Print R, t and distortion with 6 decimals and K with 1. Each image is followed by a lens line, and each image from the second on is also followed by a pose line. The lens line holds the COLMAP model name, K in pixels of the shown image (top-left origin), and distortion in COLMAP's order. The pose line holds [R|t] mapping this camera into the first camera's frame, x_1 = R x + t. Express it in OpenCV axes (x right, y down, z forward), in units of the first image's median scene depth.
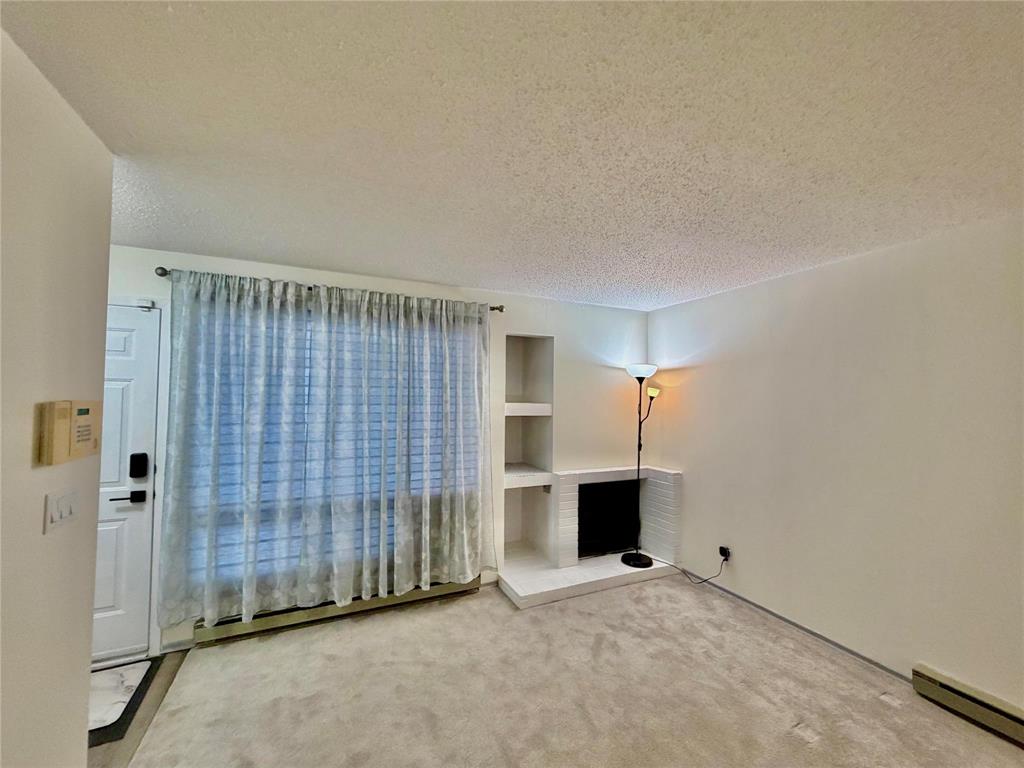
lens RADIAL K [[404.7, 0, 510.0], [0, 404.7, 386.0], [0, 0, 1]] dist [-0.000803, -0.000350]
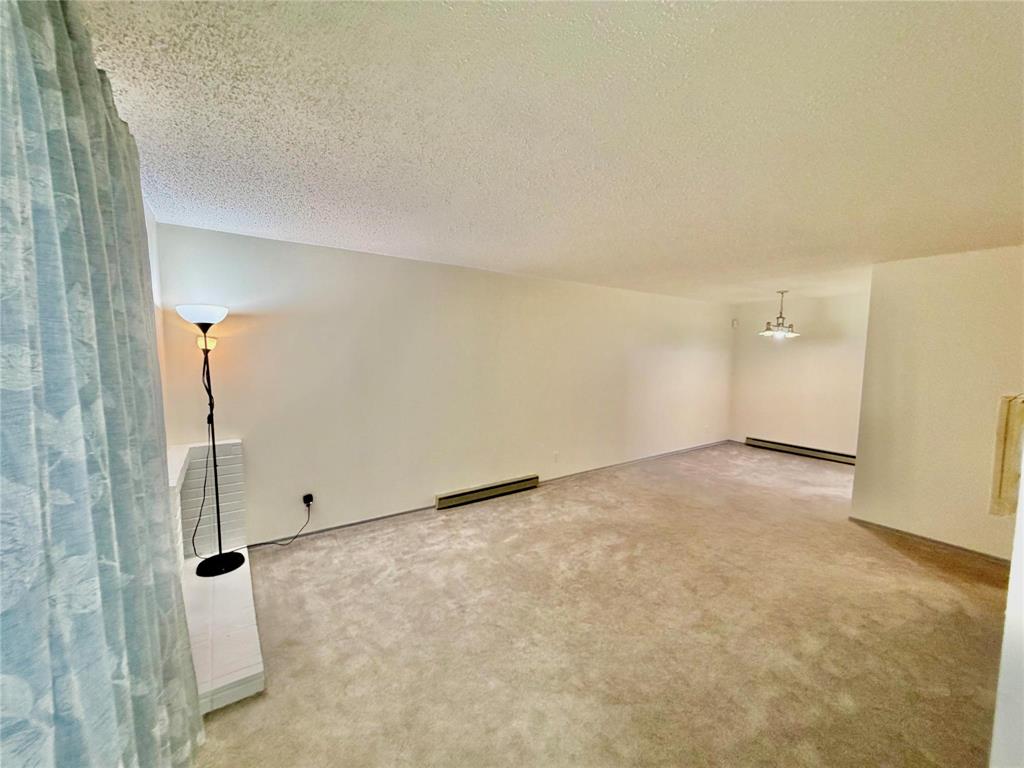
lens RADIAL K [[404.7, 0, 510.0], [0, 404.7, 386.0], [0, 0, 1]] dist [-0.000803, -0.000350]
pose [[-0.158871, -0.090179, 0.983172, -0.602199], [-0.035724, 0.995693, 0.085555, 0.012098], [-0.986653, -0.021531, -0.161408, 0.712699]]
